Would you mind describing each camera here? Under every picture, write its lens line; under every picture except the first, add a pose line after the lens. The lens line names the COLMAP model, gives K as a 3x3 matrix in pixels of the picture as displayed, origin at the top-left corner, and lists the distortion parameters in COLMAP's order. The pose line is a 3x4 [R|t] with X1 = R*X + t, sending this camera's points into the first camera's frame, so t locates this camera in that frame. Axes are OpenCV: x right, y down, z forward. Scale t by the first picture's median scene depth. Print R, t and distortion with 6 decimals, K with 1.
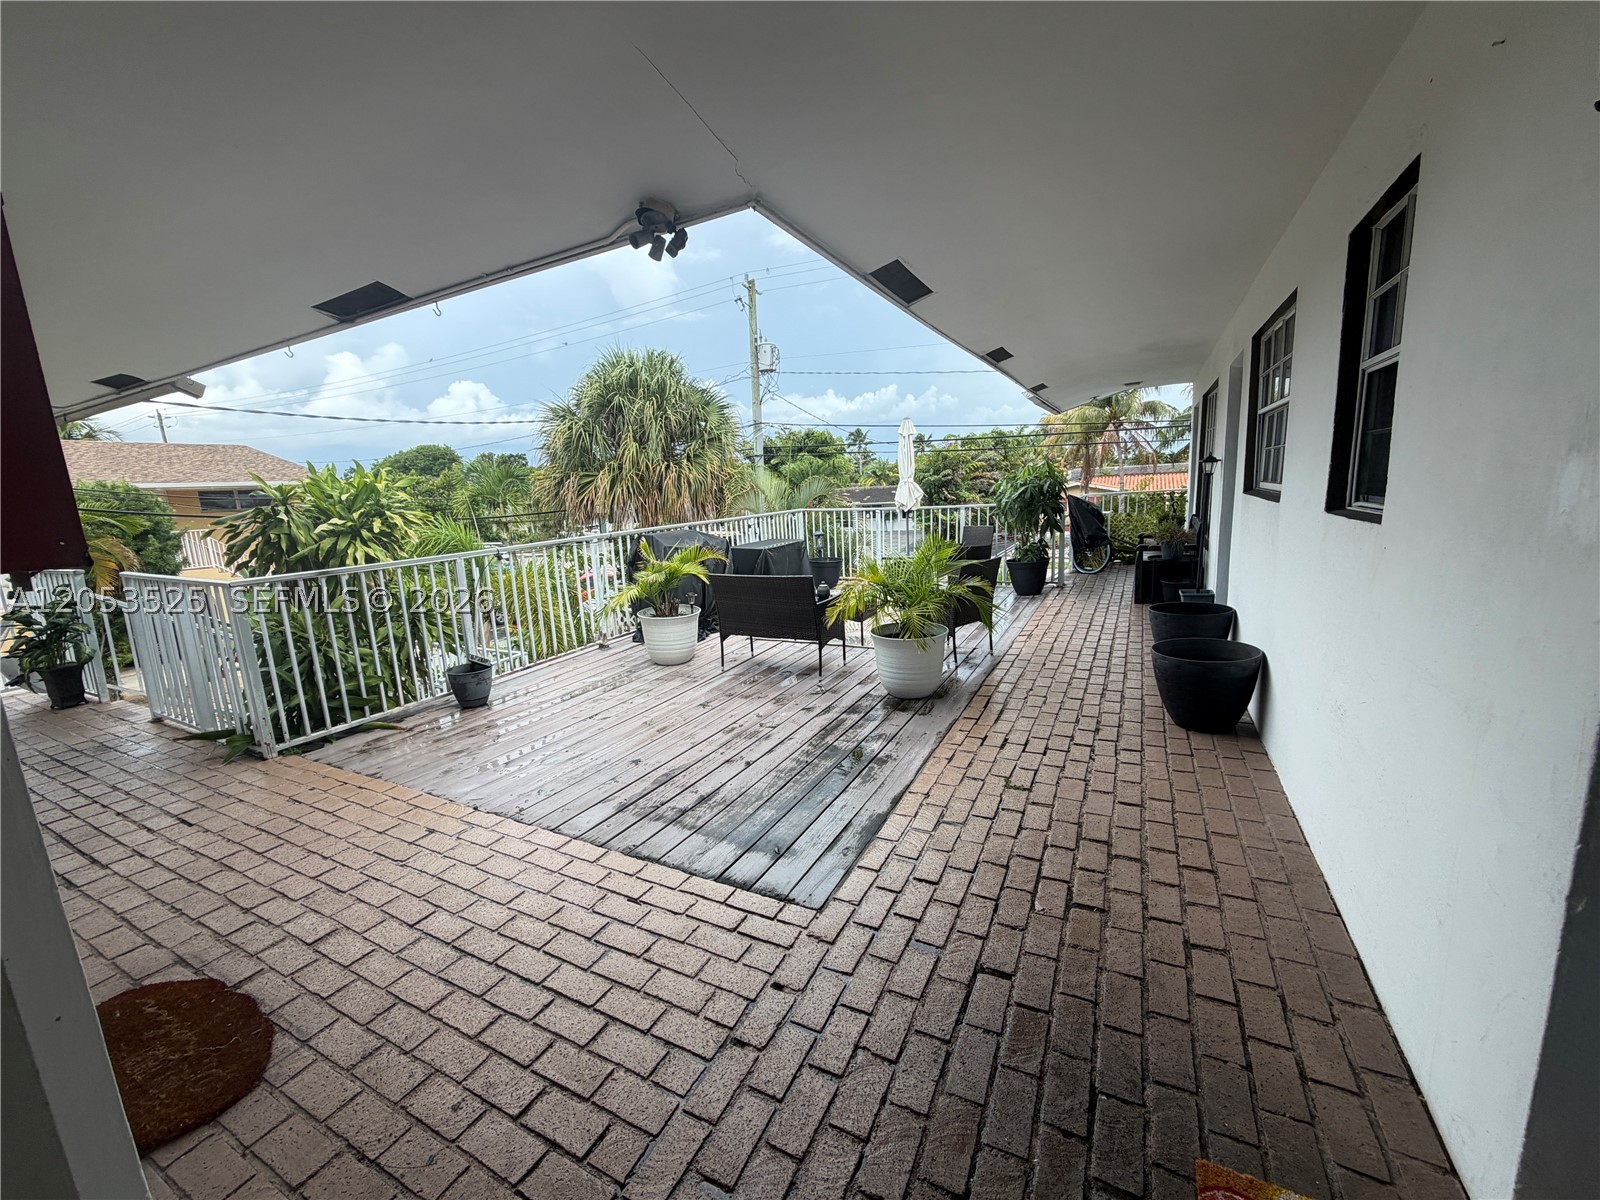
lens RADIAL K [[636.4, 0, 796.2], [0, 636.4, 599.4], [0, 0, 1]] dist [-0.000240, 0.000448]
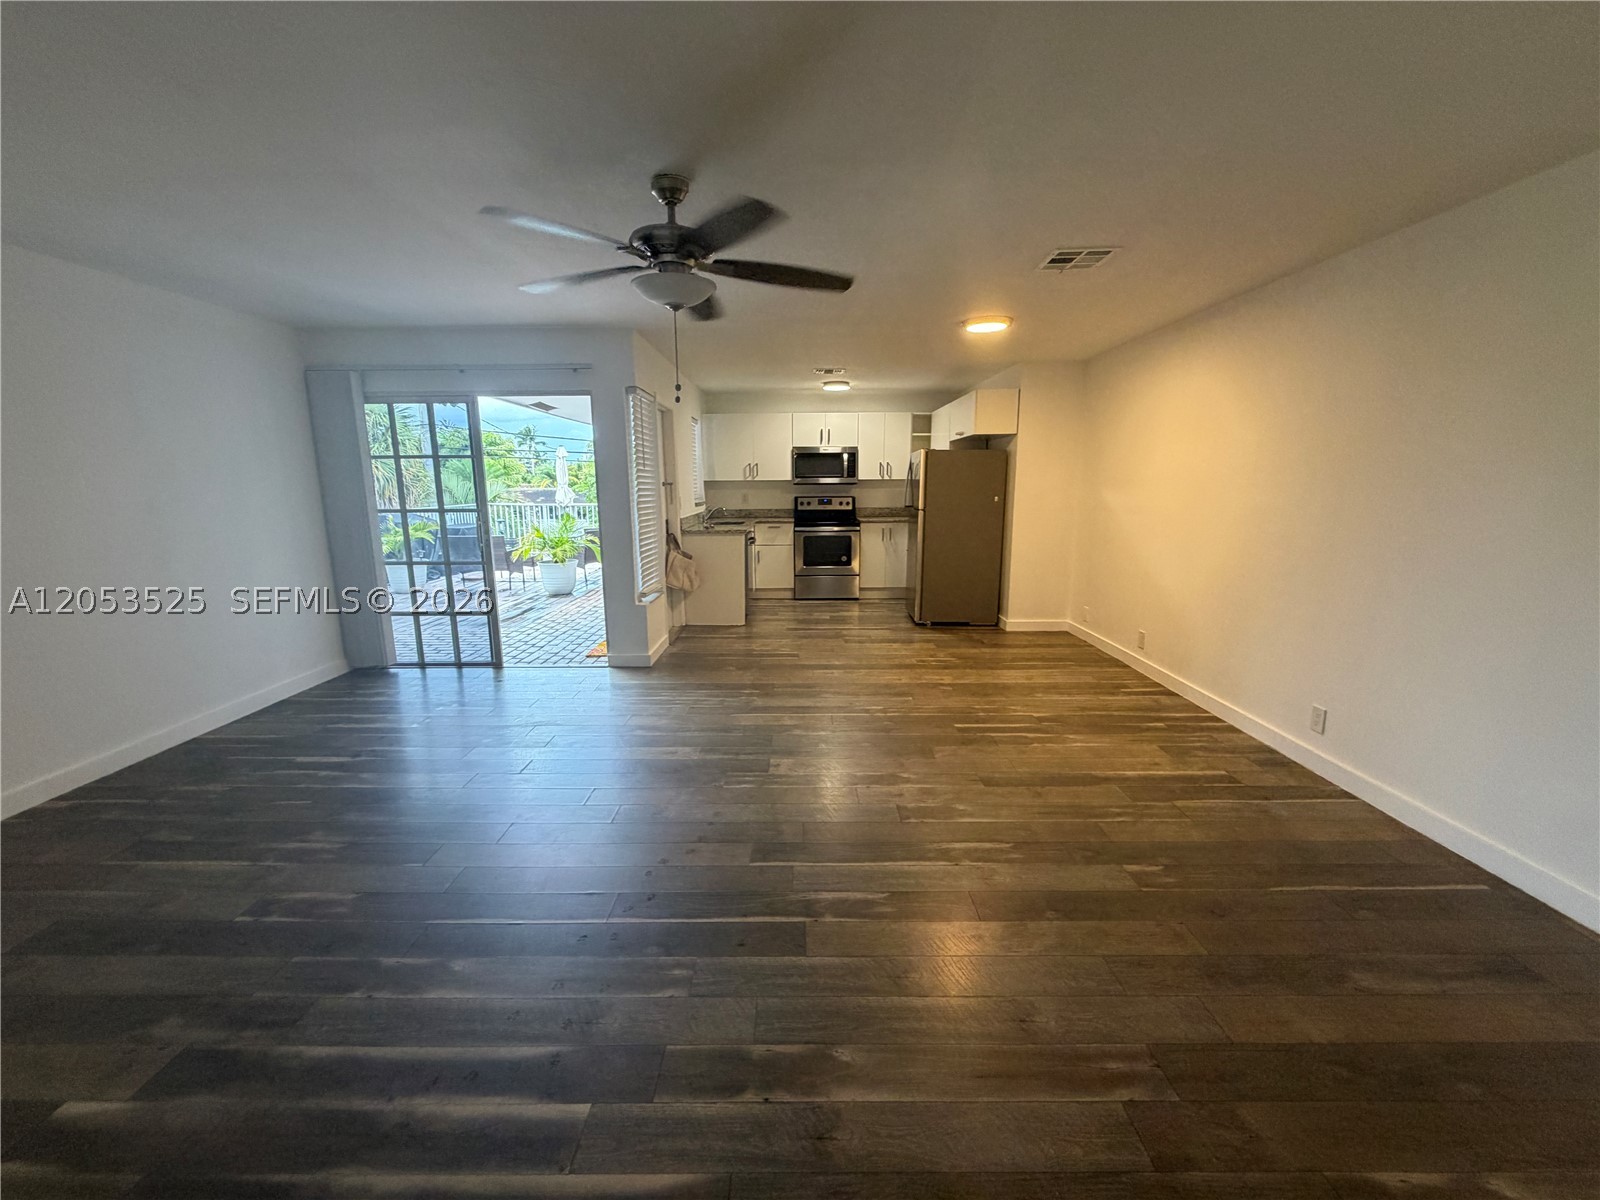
lens RADIAL K [[644.8, 0, 796.7], [0, 644.8, 602.7], [0, 0, 1]] dist [0.000156, 0.000026]
pose [[0.885715, -0.039522, 0.462543, -0.097057], [0.041510, 0.999121, 0.005883, 0.183369], [-0.462369, 0.013989, 0.886577, -1.084029]]
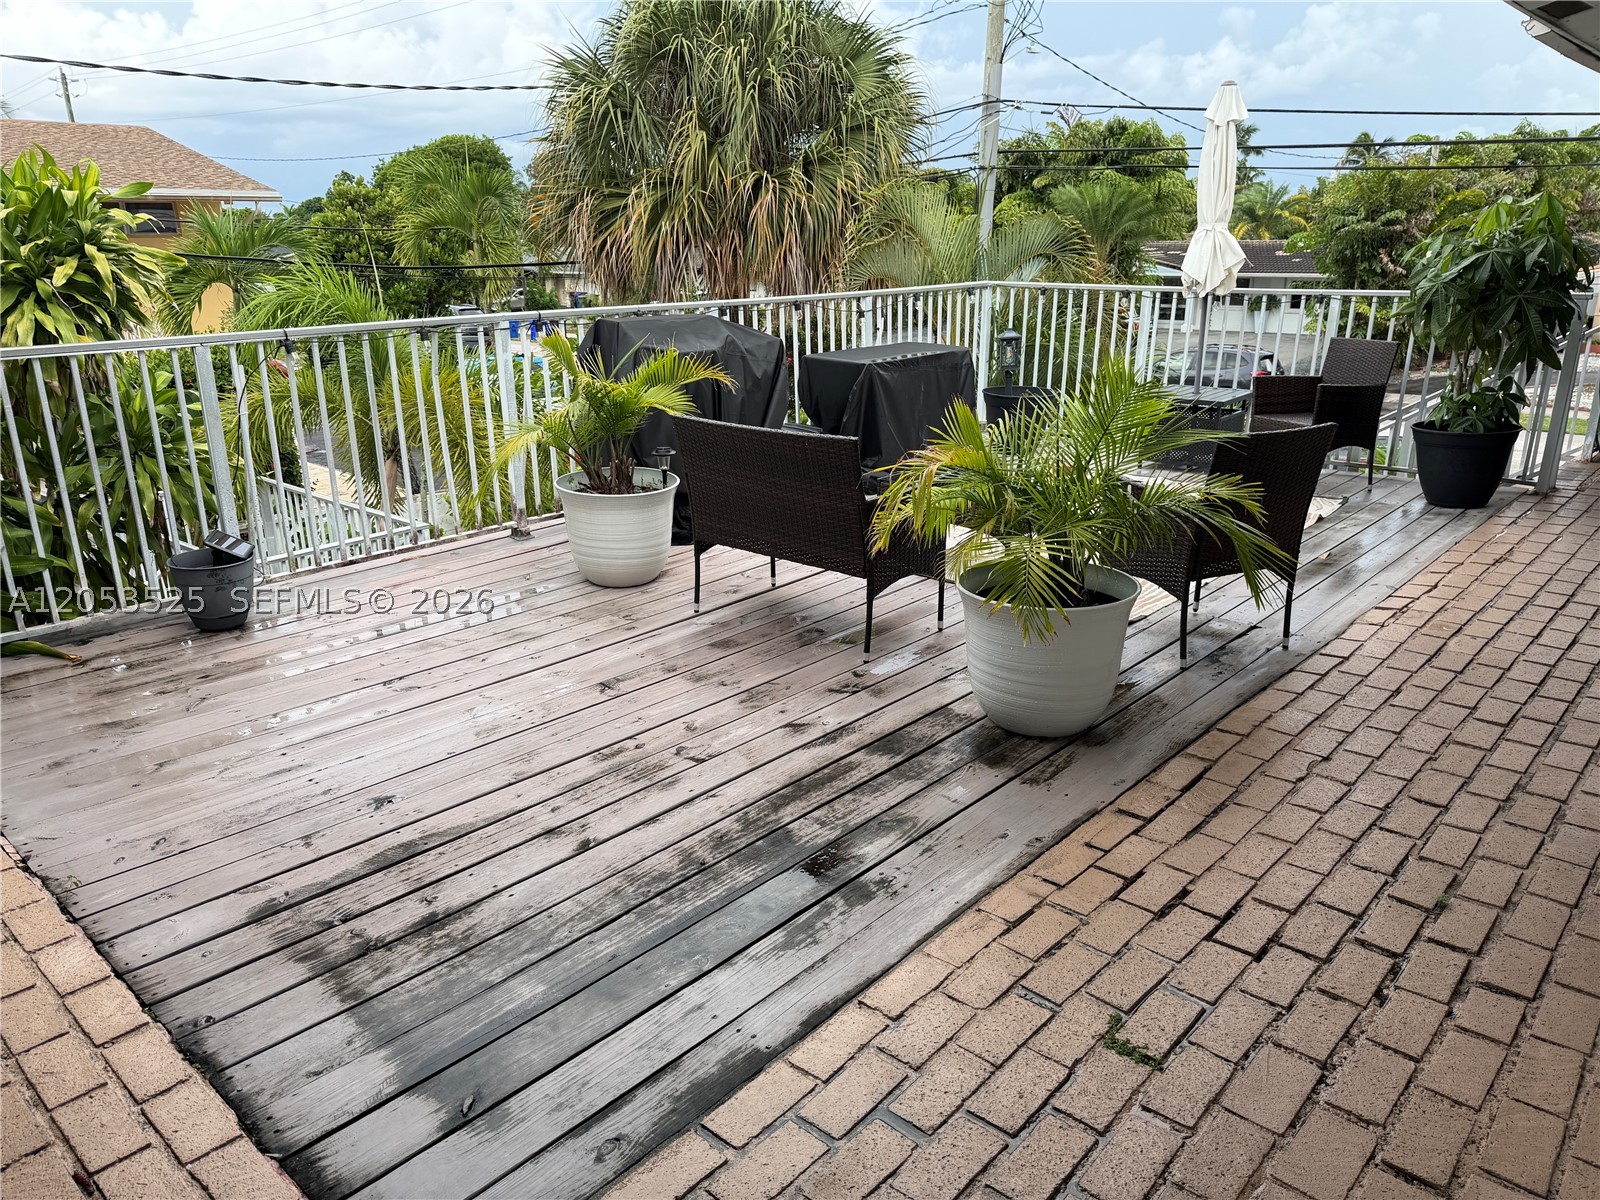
lens RADIAL K [[1113.0, 0, 791.1], [0, 1113.0, 606.6], [0, 0, 1]] dist [0.105595, -0.154654]
pose [[0.967359, 0.116404, -0.225091, 0.167895], [-0.082076, 0.984295, 0.156289, -0.037587], [0.239749, -0.132713, 0.961721, 0.199552]]
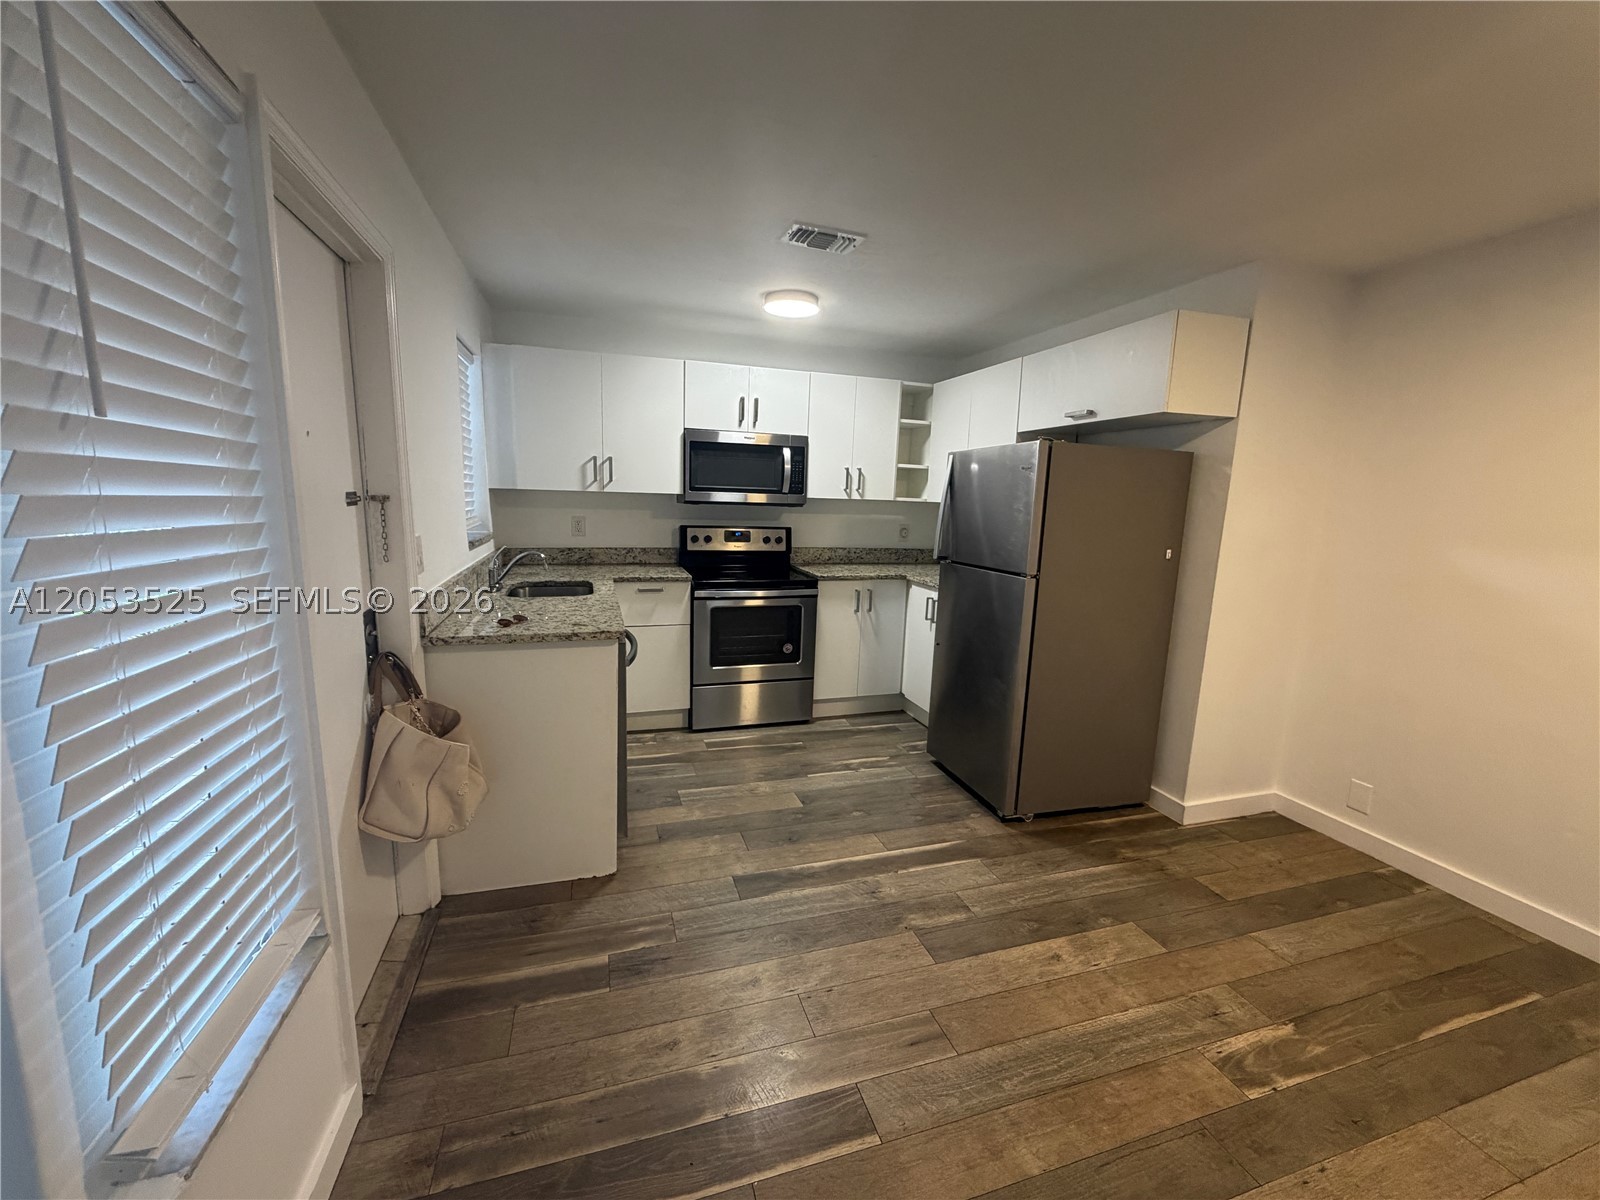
lens RADIAL K [[636.4, 0, 796.2], [0, 636.4, 599.4], [0, 0, 1]] dist [-0.000240, 0.000448]
pose [[0.698275, -0.041349, 0.714634, 0.174814], [0.056833, 0.998381, 0.002236, 0.023580], [-0.713570, 0.039054, 0.699495, -0.305249]]
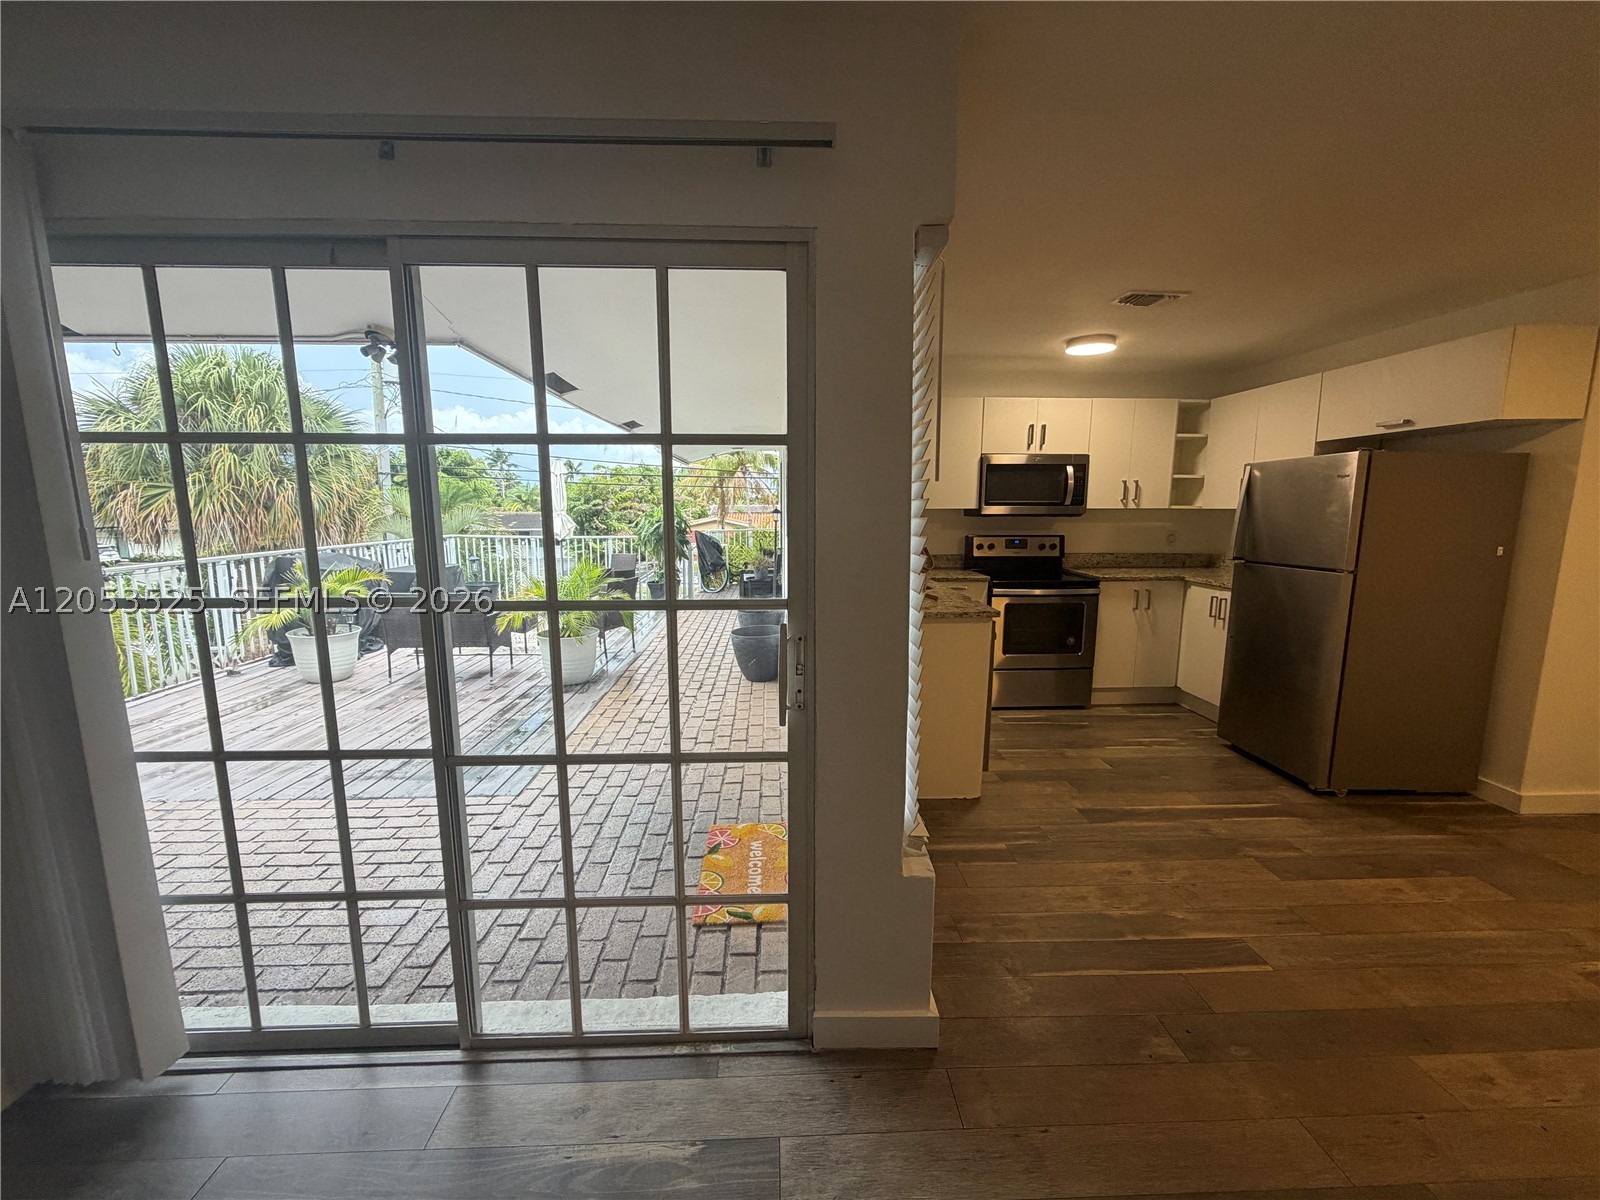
lens RADIAL K [[636.4, 0, 796.2], [0, 636.4, 599.4], [0, 0, 1]] dist [-0.000240, 0.000448]
pose [[0.862760, -0.020558, 0.505196, -0.069928], [0.043168, 0.998520, -0.033088, 0.040760], [-0.503768, 0.050355, 0.862370, -0.327773]]
